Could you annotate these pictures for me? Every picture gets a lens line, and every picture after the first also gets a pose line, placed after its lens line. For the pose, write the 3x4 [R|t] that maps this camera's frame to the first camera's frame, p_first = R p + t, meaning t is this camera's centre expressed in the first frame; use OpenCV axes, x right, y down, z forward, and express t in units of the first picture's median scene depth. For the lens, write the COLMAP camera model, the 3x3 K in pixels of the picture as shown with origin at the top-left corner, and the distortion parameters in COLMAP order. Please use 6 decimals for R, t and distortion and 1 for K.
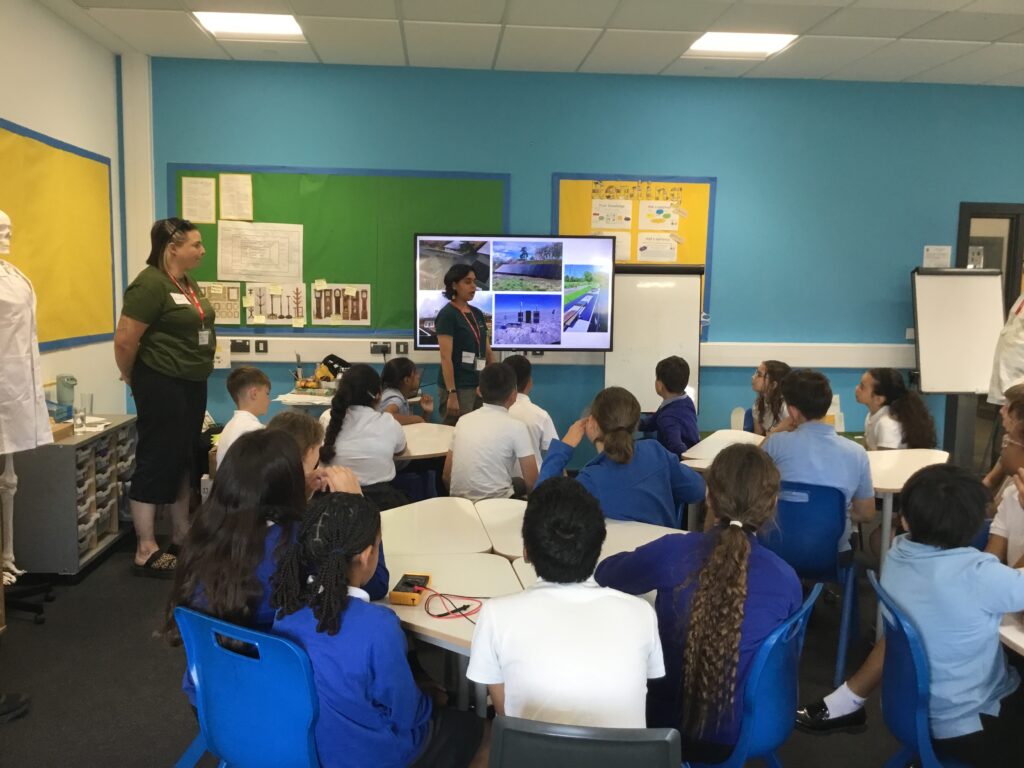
lens RADIAL K [[910.3, 0, 512.0], [0, 910.3, 384.0], [0, 0, 1]] dist [0.074403, -0.124519]
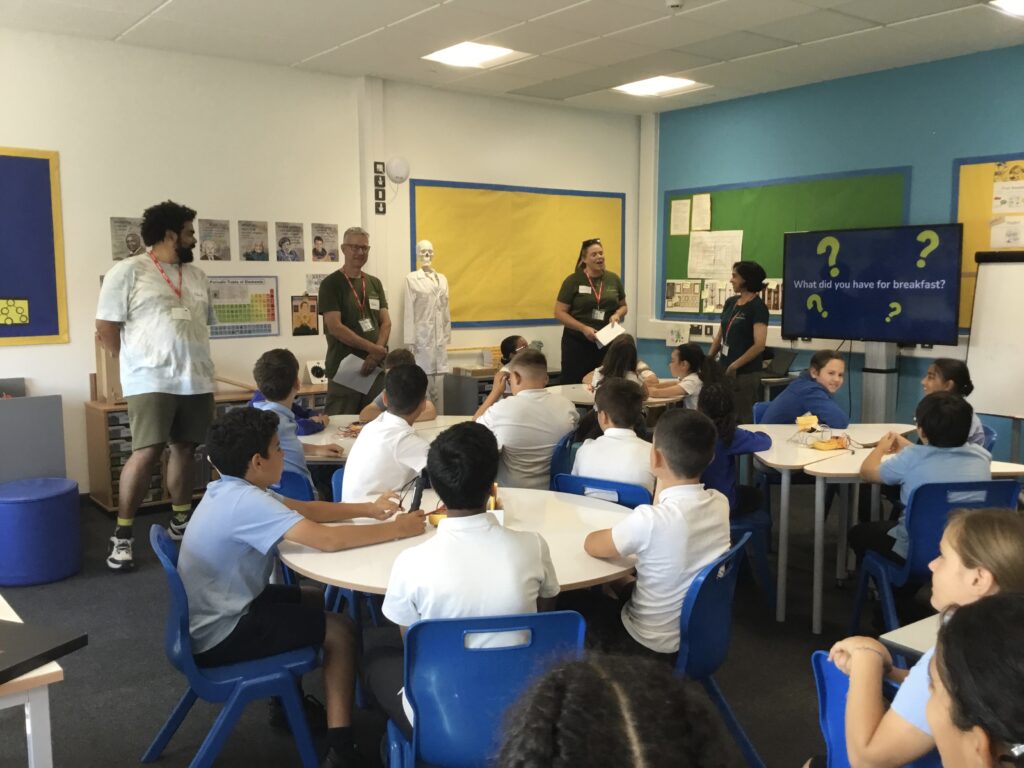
lens RADIAL K [[910.3, 0, 512.0], [0, 910.3, 384.0], [0, 0, 1]] dist [0.074403, -0.124519]
pose [[0.555104, 0.078551, -0.828064, 0.617684], [-0.079441, 0.995987, 0.041225, 0.001952], [0.827979, 0.042898, 0.559116, 0.081844]]
